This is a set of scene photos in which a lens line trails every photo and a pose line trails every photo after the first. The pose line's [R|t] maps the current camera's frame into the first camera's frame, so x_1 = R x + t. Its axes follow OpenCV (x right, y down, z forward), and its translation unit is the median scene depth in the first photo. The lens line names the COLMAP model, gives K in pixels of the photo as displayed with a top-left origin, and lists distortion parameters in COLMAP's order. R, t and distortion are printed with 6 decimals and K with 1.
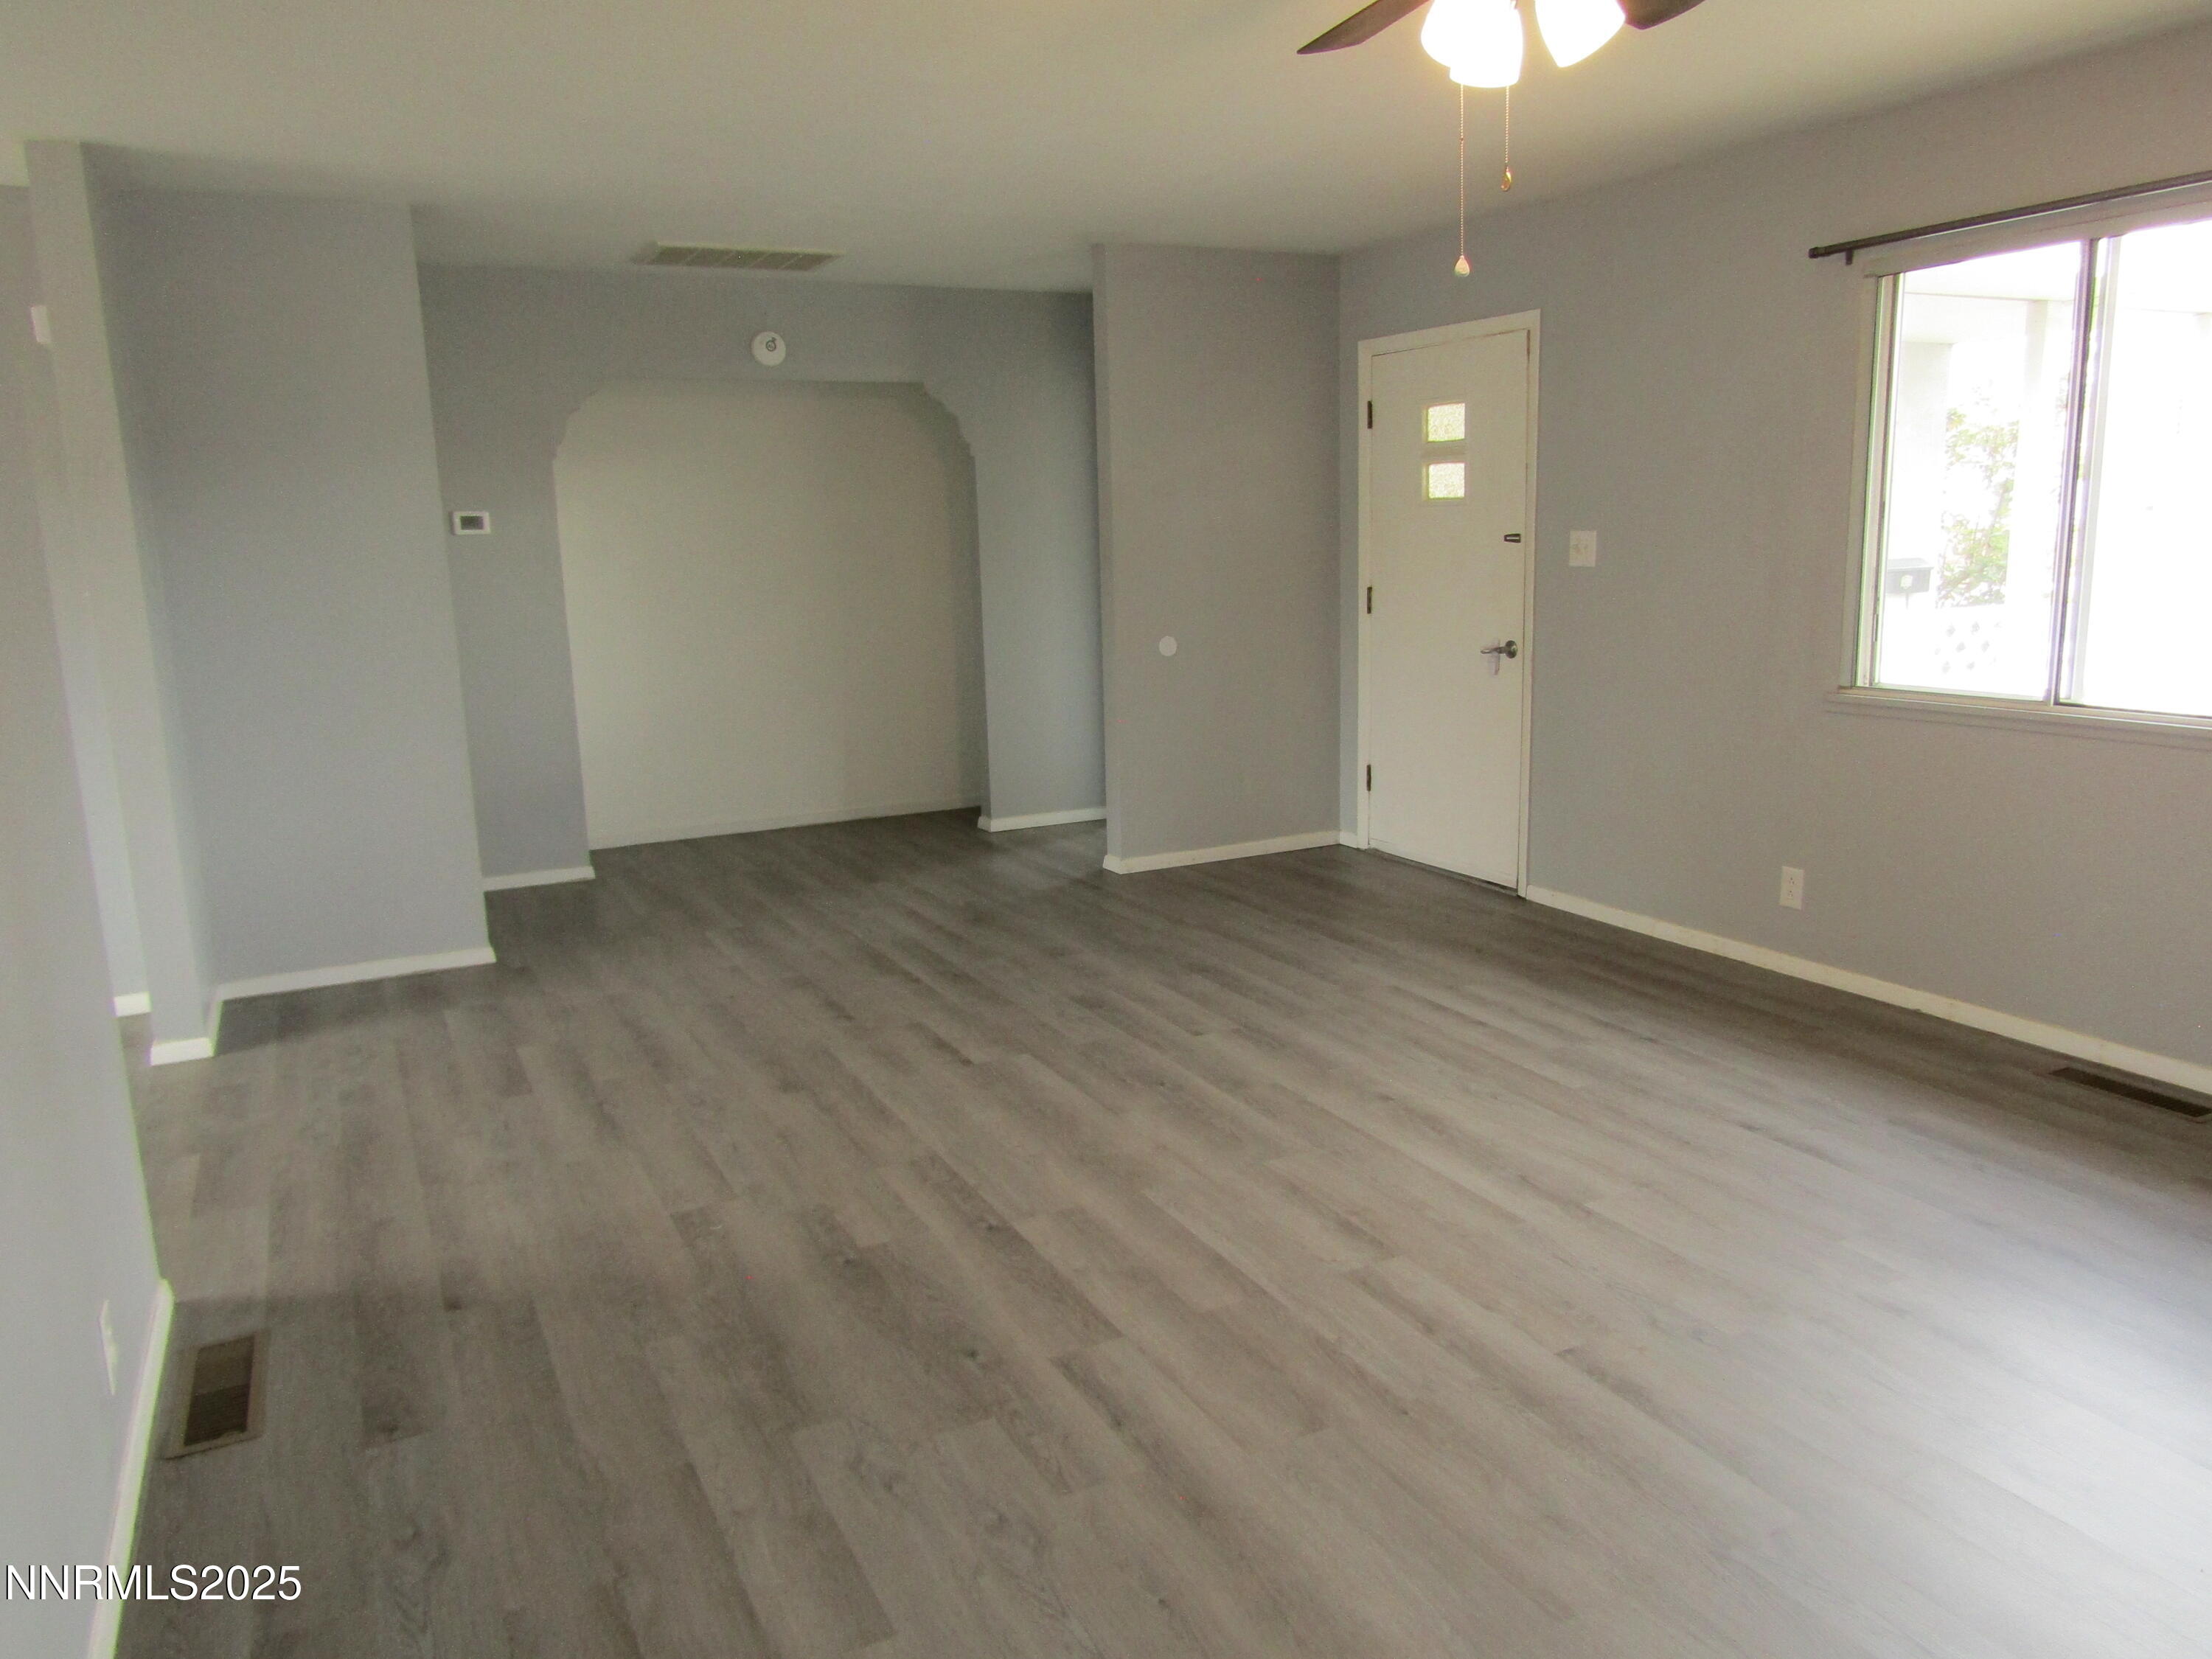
lens RADIAL K [[1567.8, 0, 1102.7], [0, 1567.8, 825.6], [0, 0, 1]] dist [-0.016190, 0.006475]
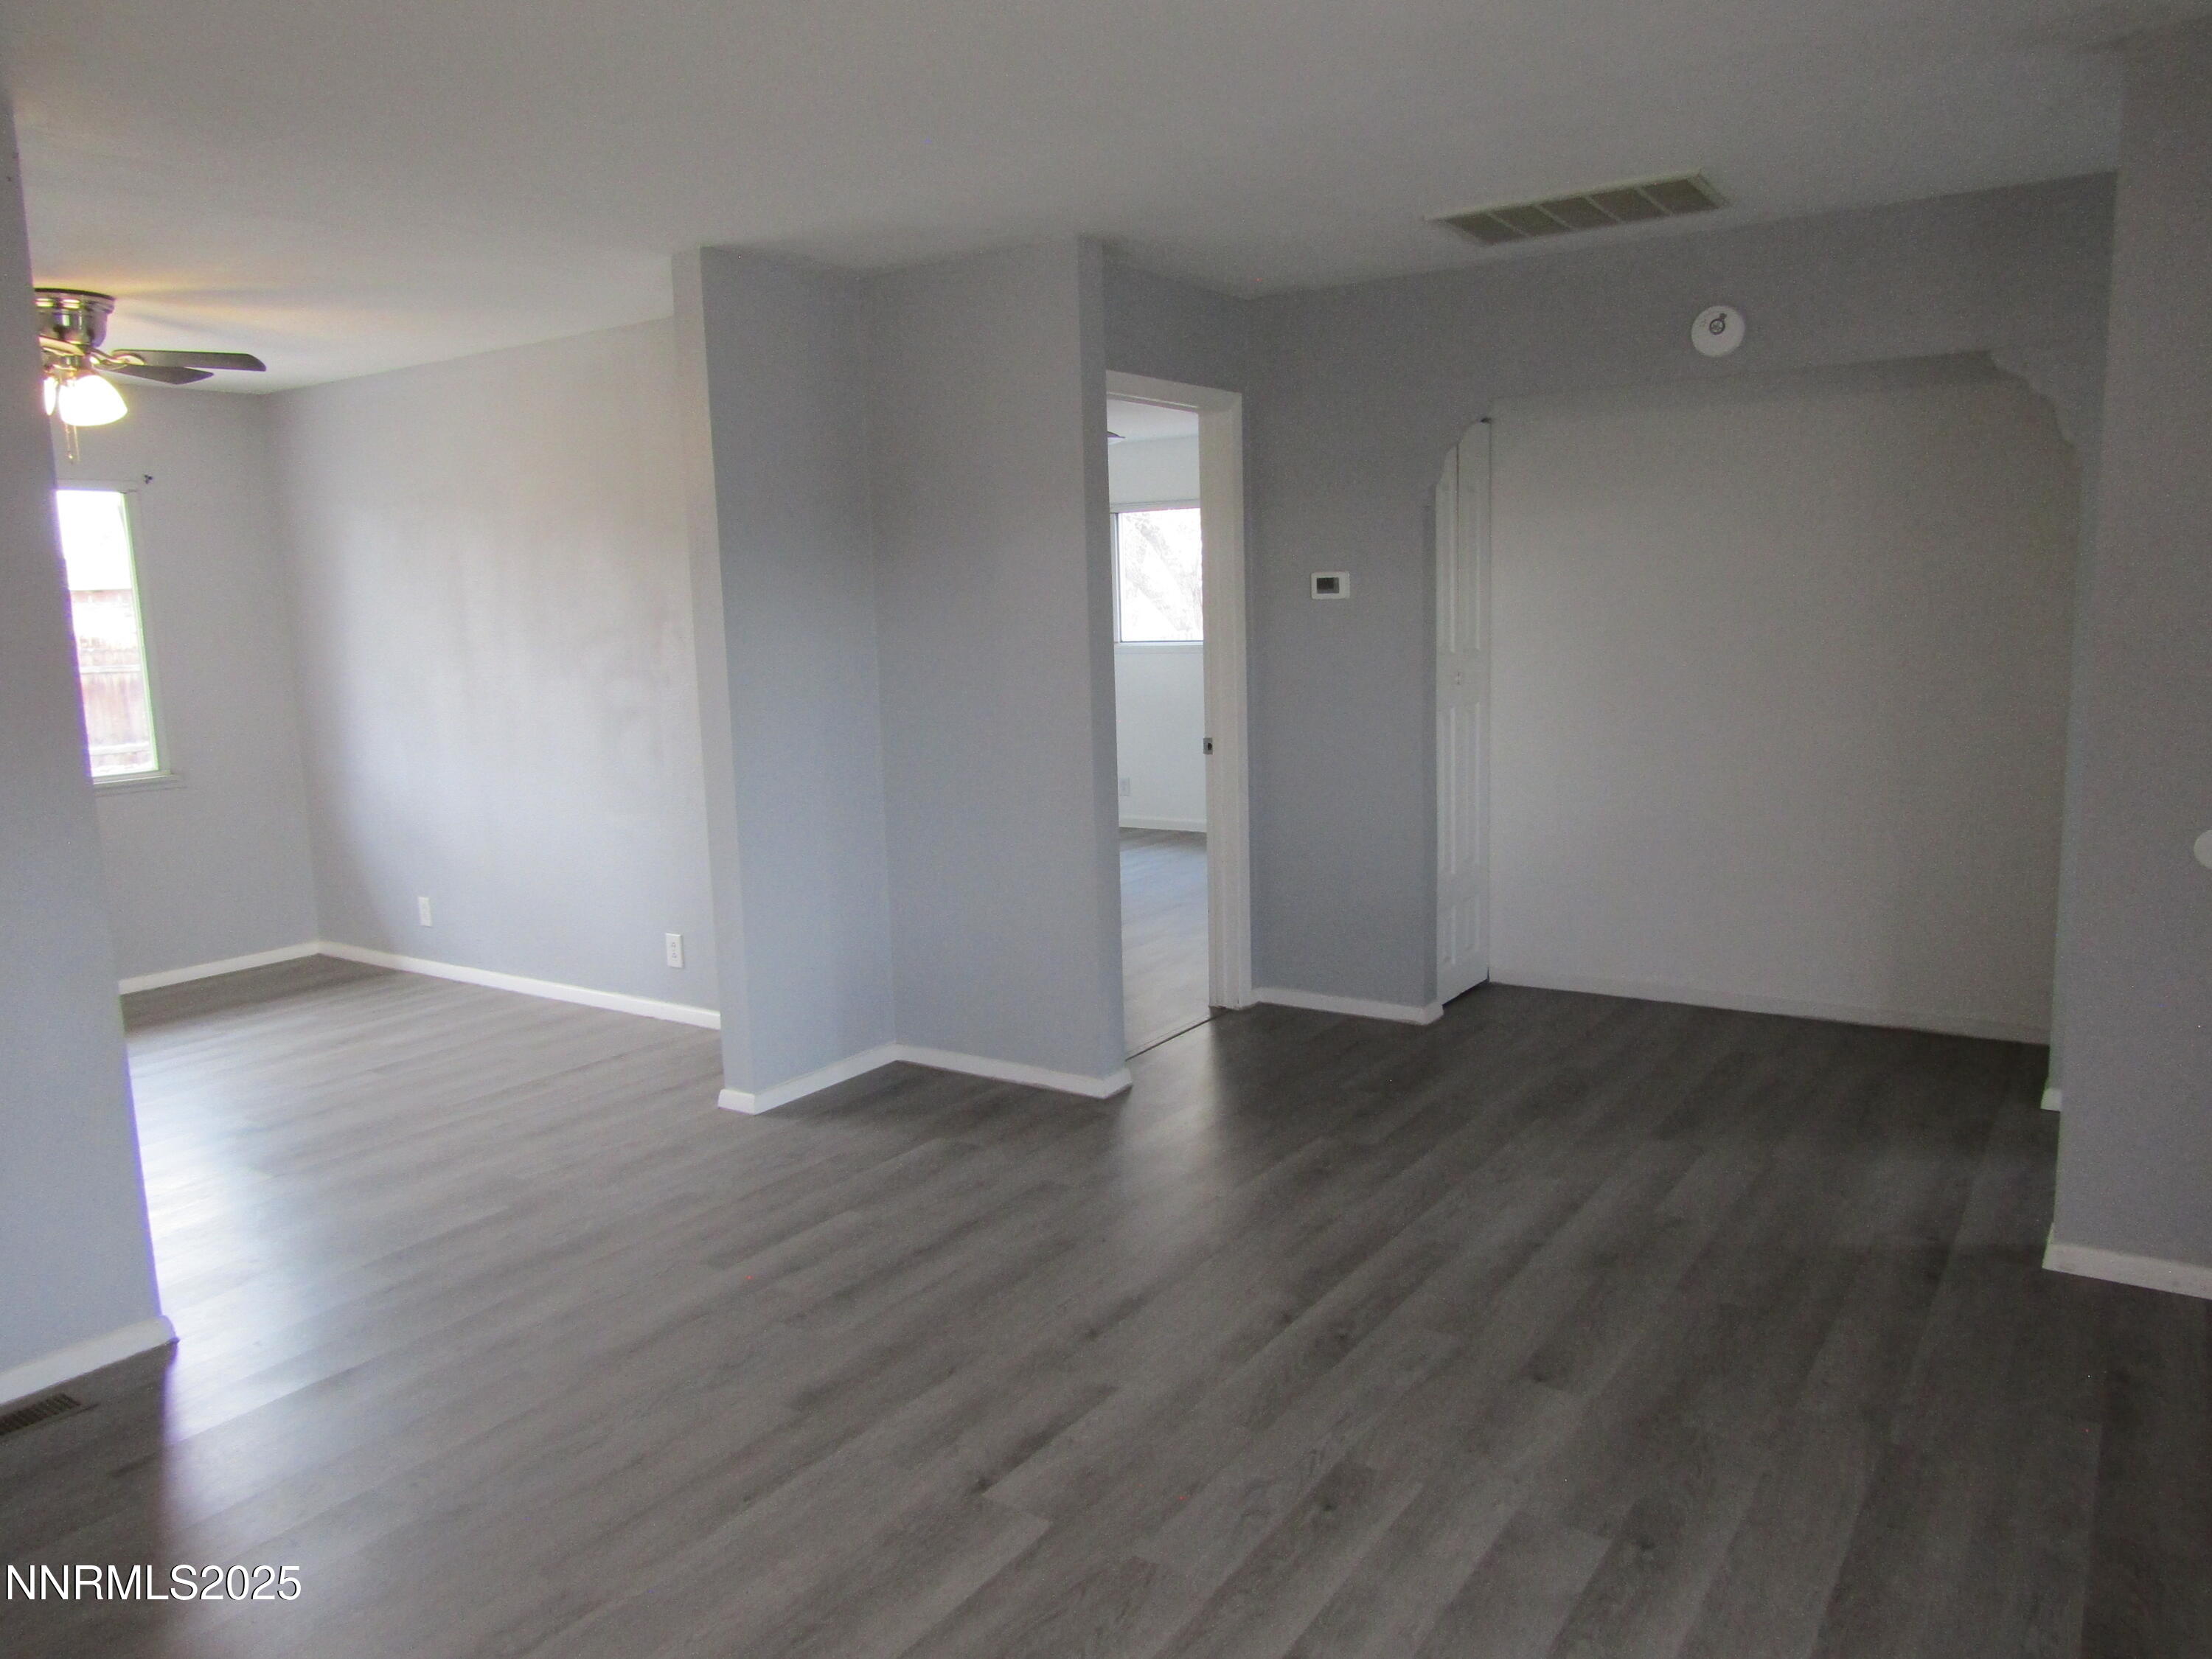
lens RADIAL K [[1566.3, 0, 1106.0], [0, 1566.3, 829.5], [0, 0, 1]] dist [-0.004649, 0.000548]
pose [[0.483650, 0.139870, -0.864014, 0.448714], [-0.148228, 0.985979, 0.076640, -0.165836], [0.862619, 0.091004, 0.497601, 0.725351]]
